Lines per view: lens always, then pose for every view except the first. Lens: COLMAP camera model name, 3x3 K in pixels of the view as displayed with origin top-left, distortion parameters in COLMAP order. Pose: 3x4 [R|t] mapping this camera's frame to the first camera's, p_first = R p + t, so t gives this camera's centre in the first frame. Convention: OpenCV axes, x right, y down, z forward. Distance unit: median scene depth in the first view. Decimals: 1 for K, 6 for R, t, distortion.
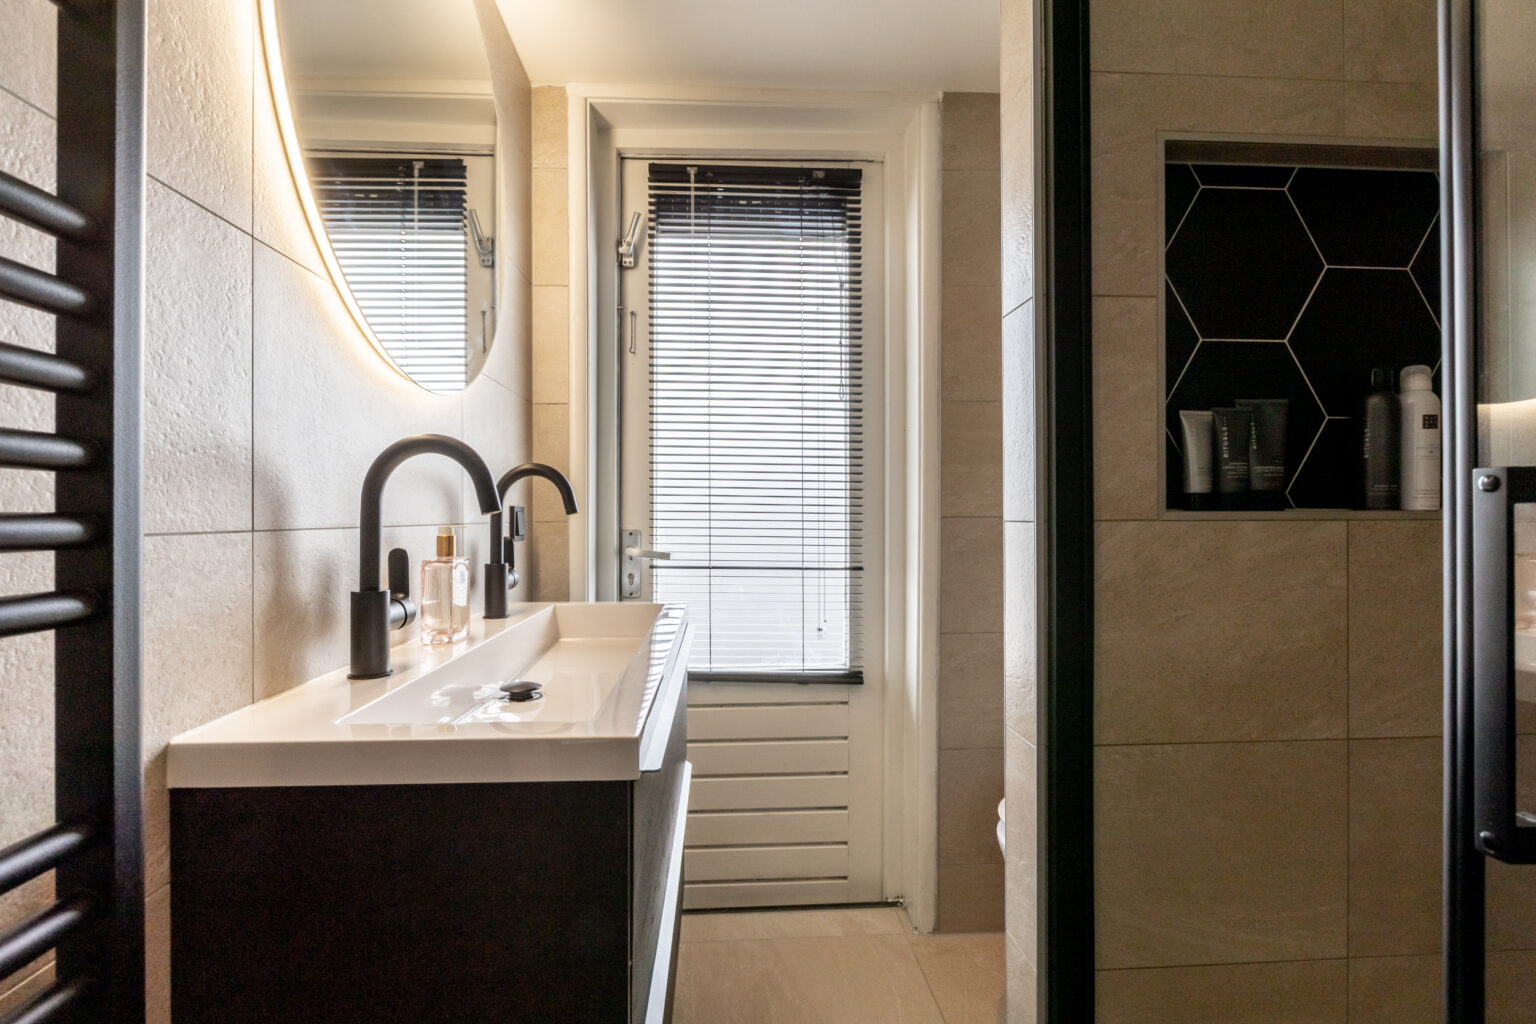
lens RADIAL K [[750.0, 0, 767.1], [0, 750.0, 512.6], [0, 0, 1]] dist [-0.000108, -0.000028]
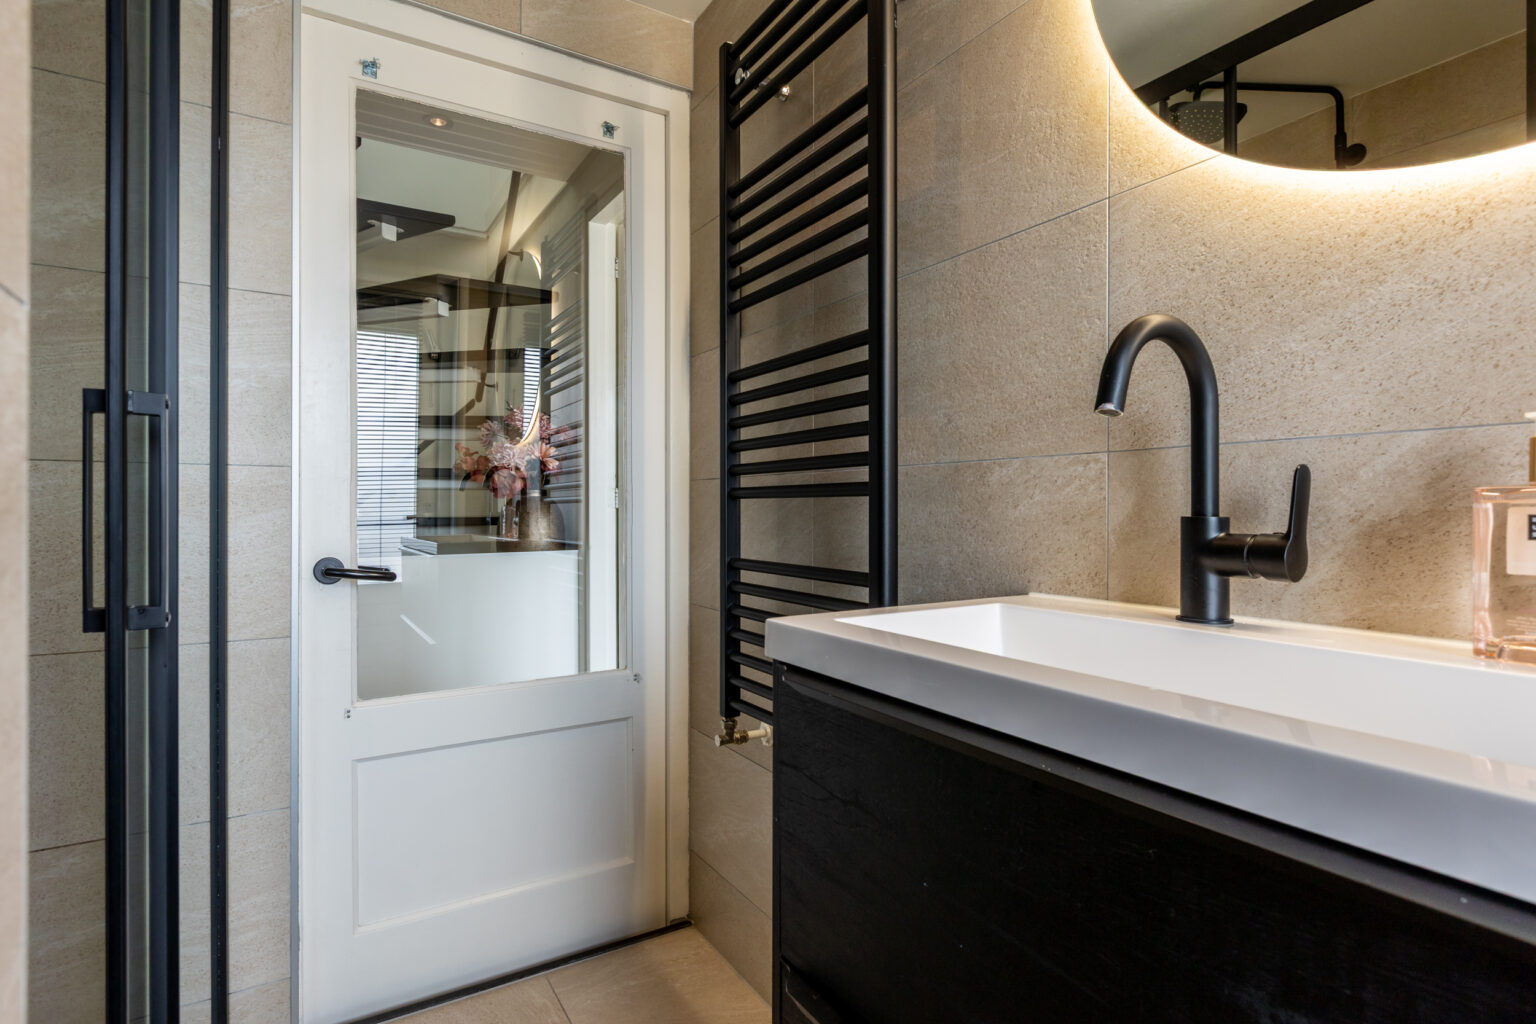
lens RADIAL K [[784.8, 0, 768.9], [0, 784.8, 509.8], [0, 0, 1]] dist [0.000673, 0.000035]
pose [[-0.882411, 0.006079, -0.470440, 0.357479], [0.006099, 0.999980, 0.001481, 0.111751], [0.470440, -0.001562, -0.882431, 1.853221]]
